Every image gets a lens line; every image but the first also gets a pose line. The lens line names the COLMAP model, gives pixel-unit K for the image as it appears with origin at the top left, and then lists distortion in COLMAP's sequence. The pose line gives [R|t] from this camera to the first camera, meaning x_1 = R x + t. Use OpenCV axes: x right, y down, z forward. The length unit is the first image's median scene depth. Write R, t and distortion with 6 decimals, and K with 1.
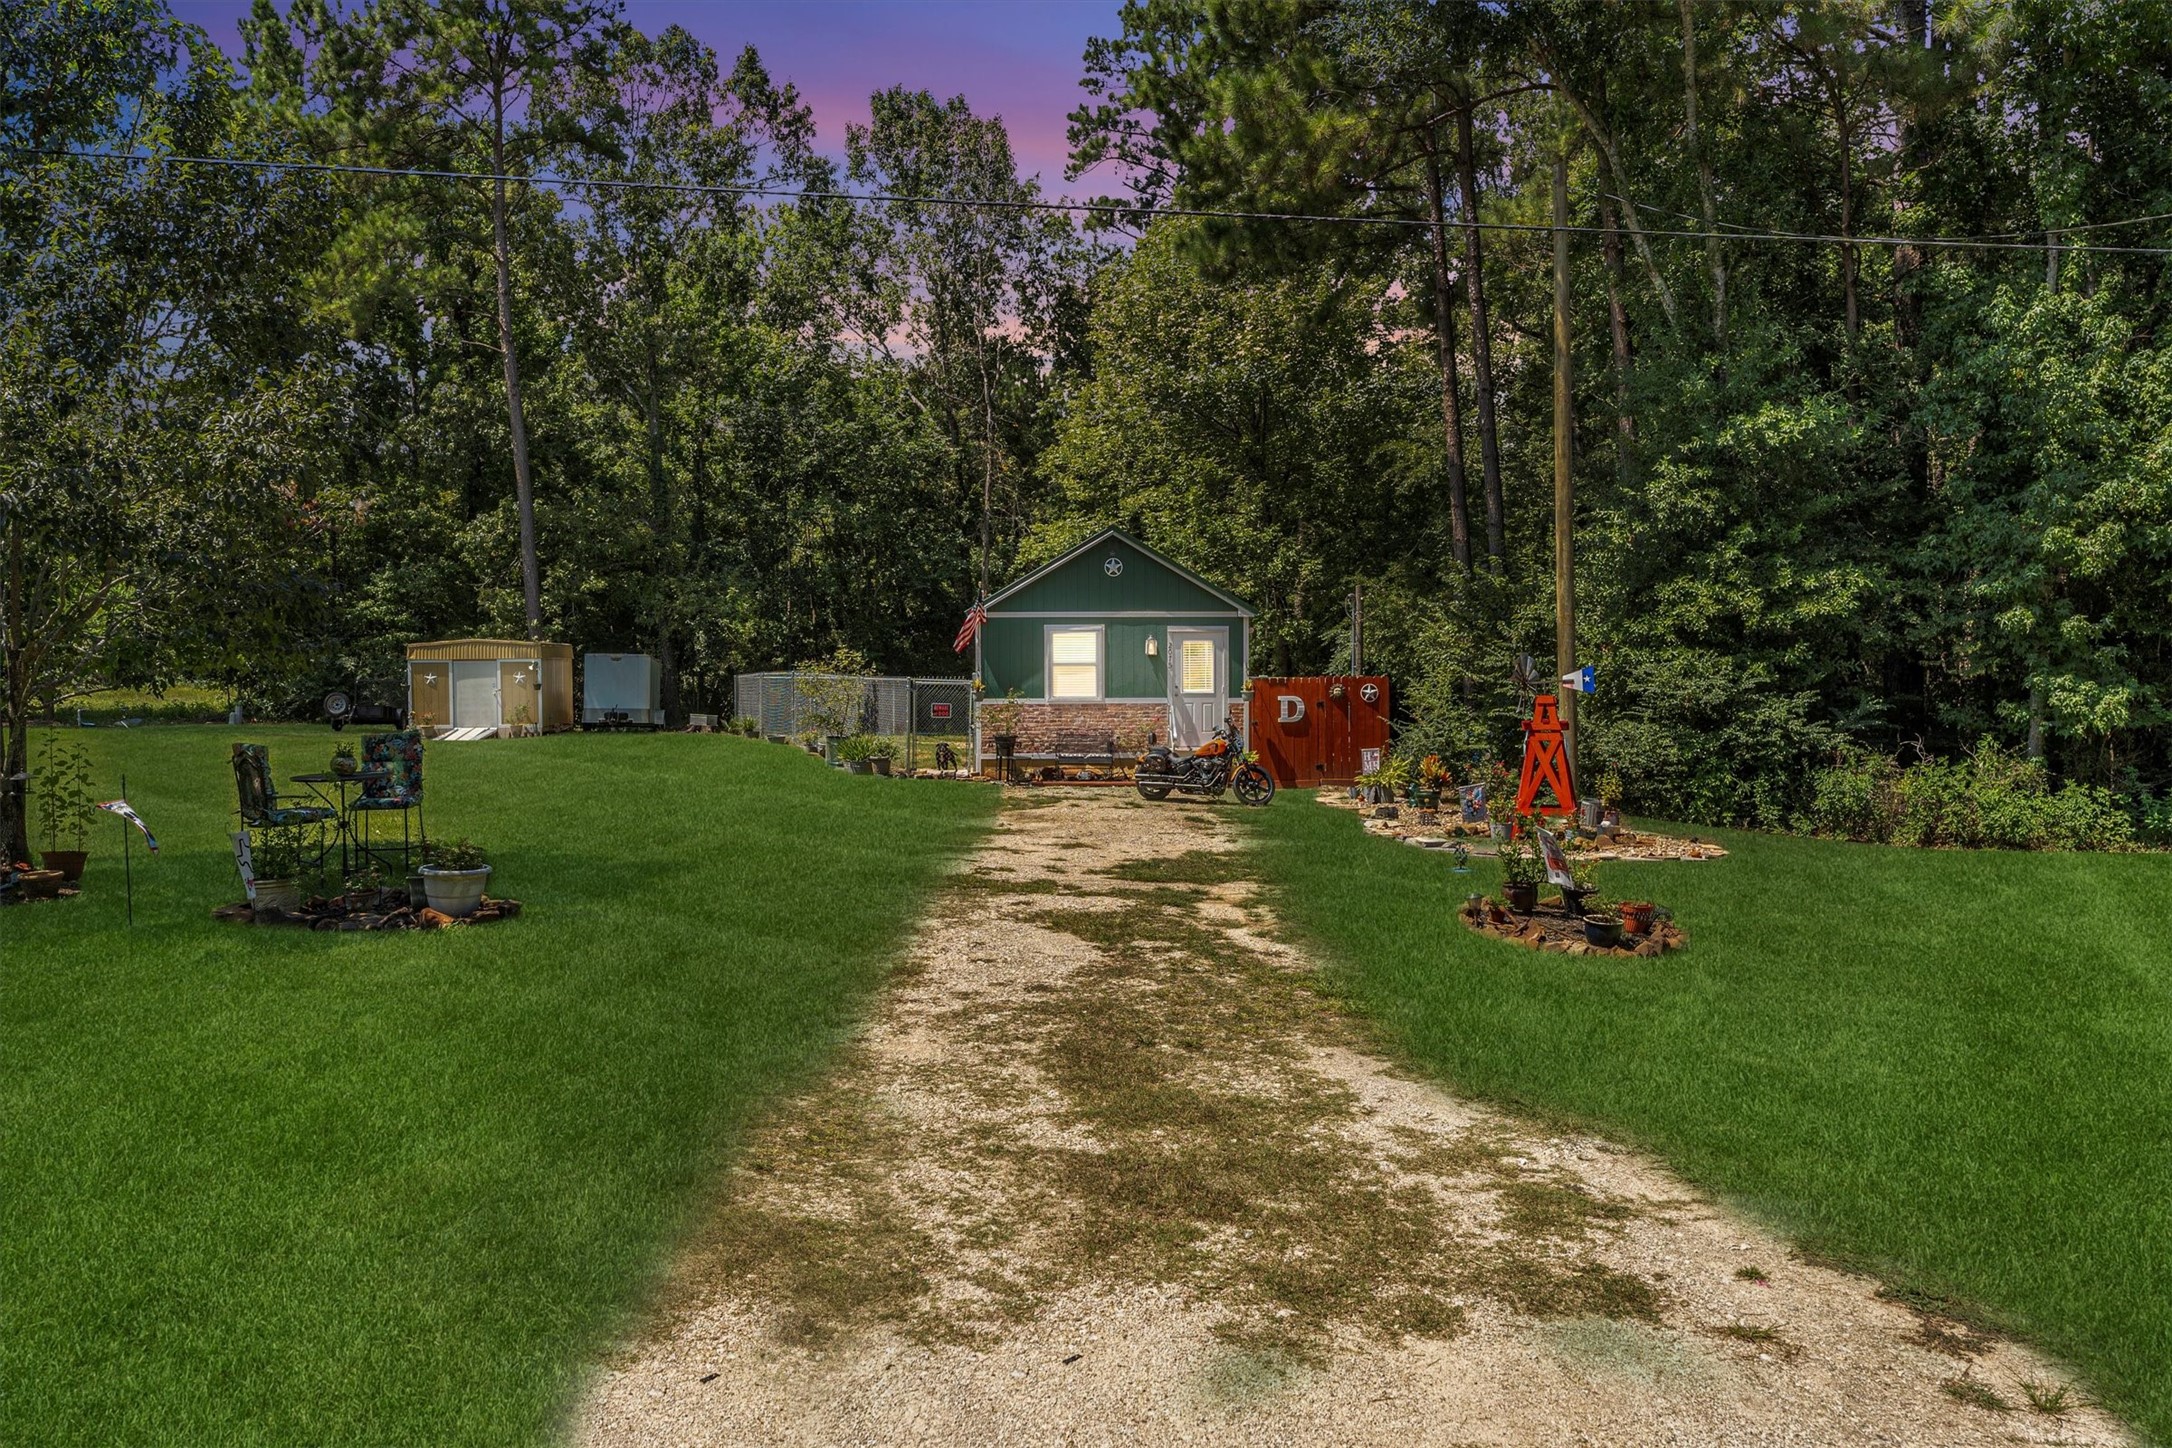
lens RADIAL K [[1399.7, 0, 1154.9], [0, 1399.7, 783.9], [0, 0, 1]] dist [-0.008415, 0.001633]
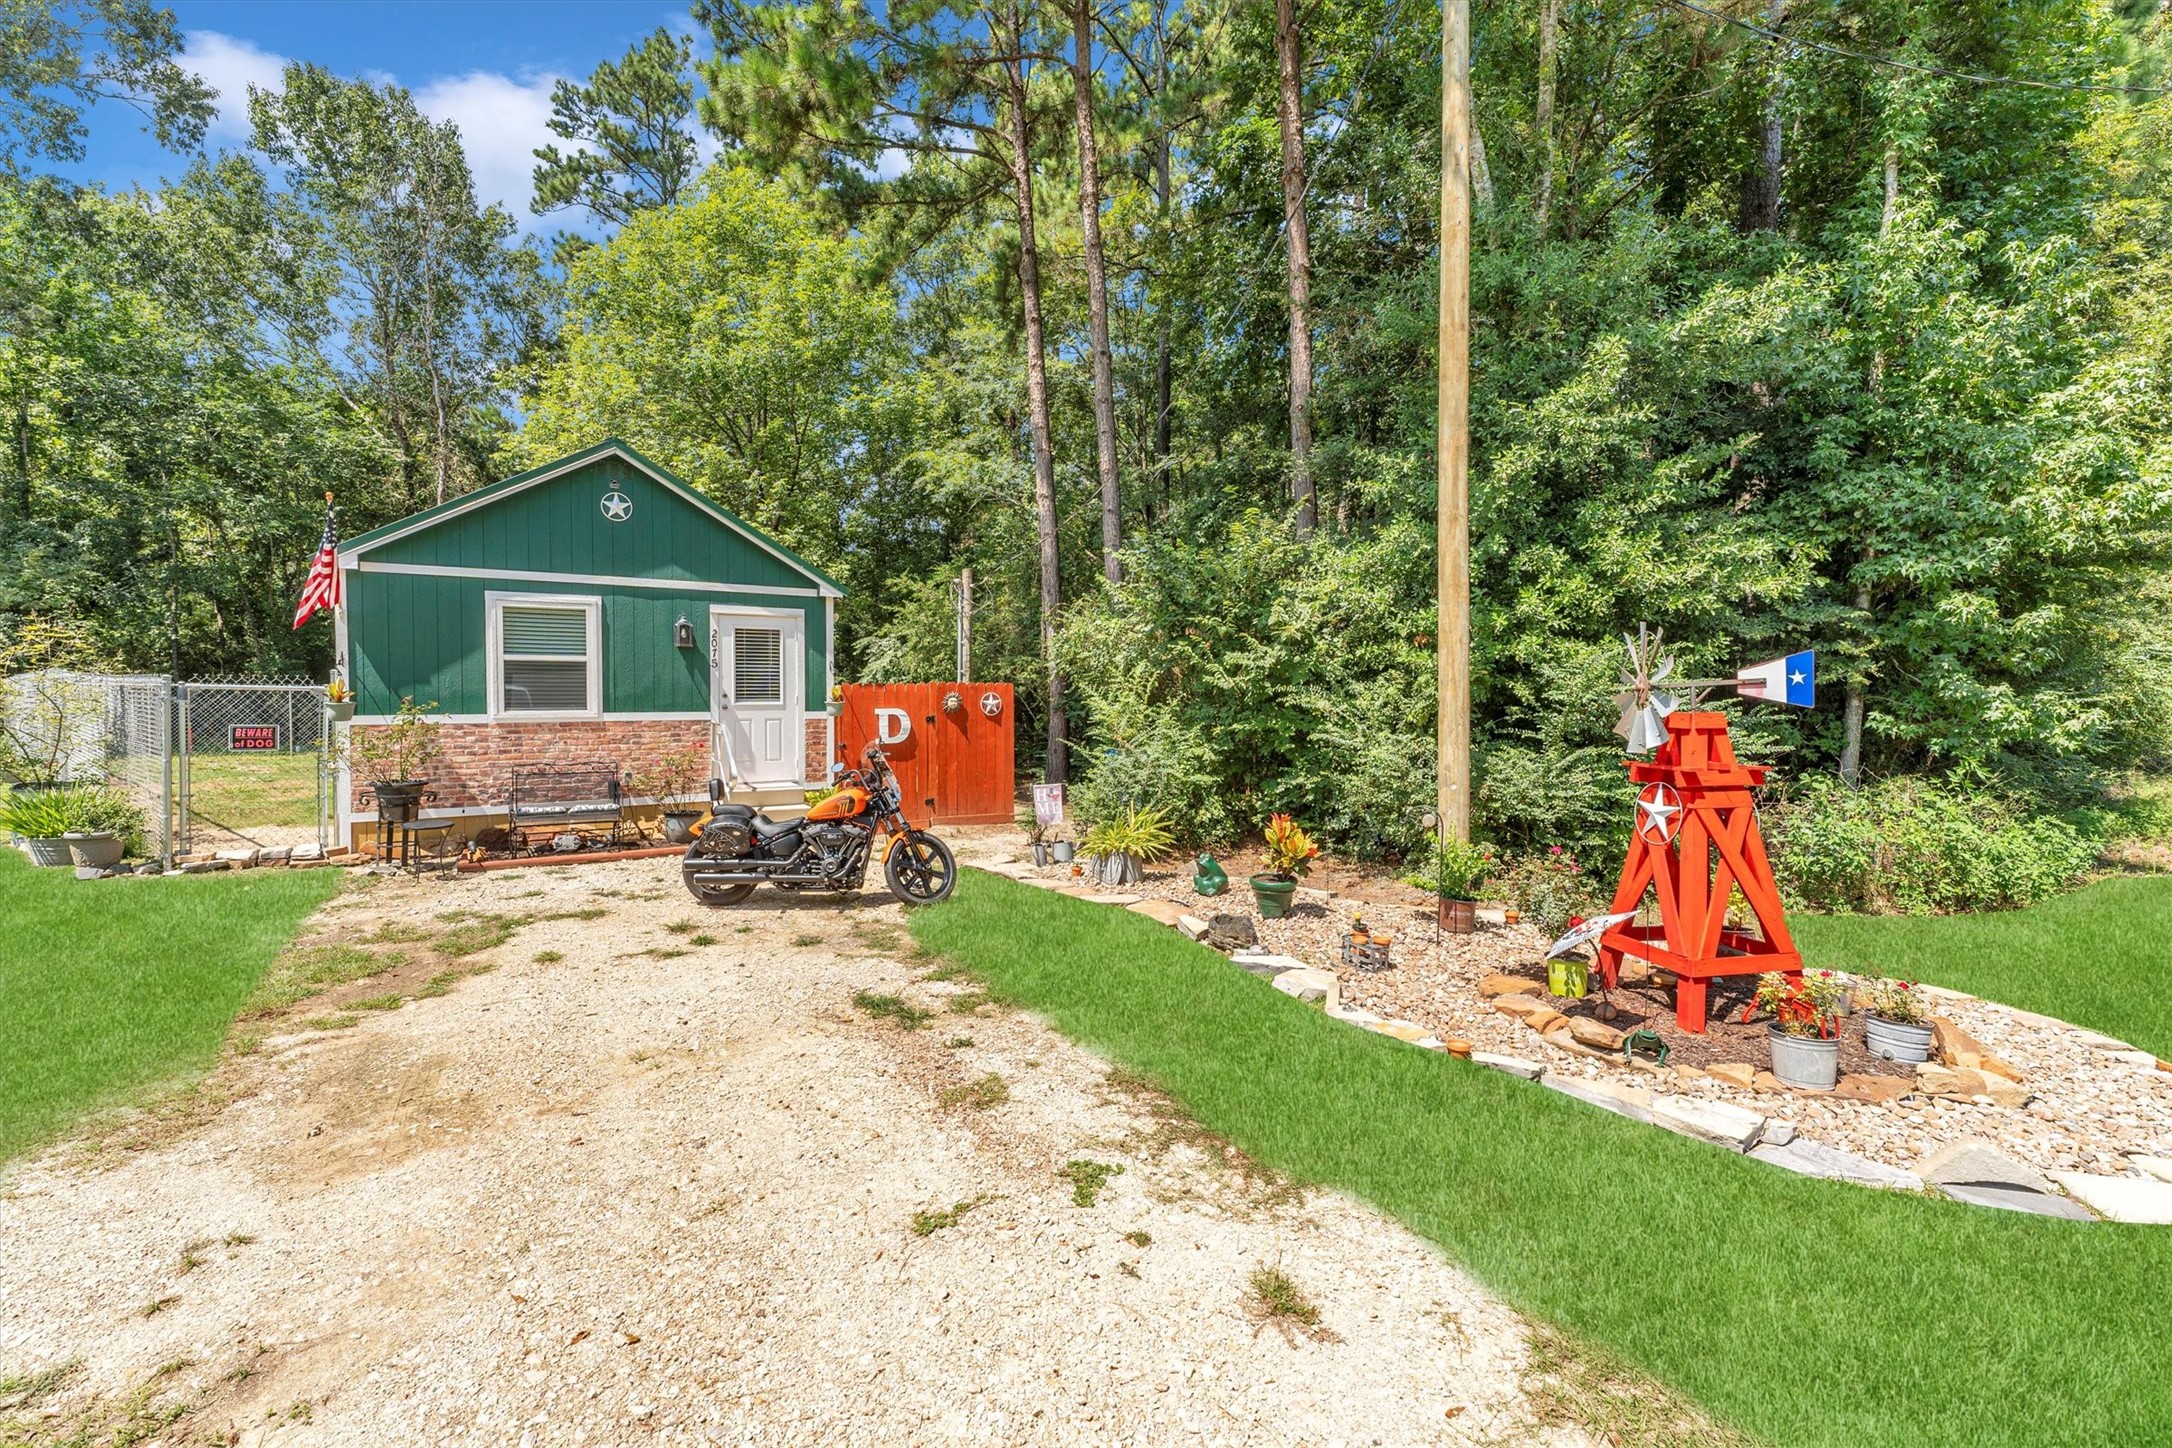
lens RADIAL K [[886.7, 0, 1068.0], [0, 886.7, 715.6], [0, 0, 1]] dist [0.001035, 0.000563]
pose [[0.887845, -0.005113, 0.460115, -0.033932], [0.030253, 0.998423, -0.047281, -0.035100], [-0.459148, 0.055898, 0.886600, 0.557756]]
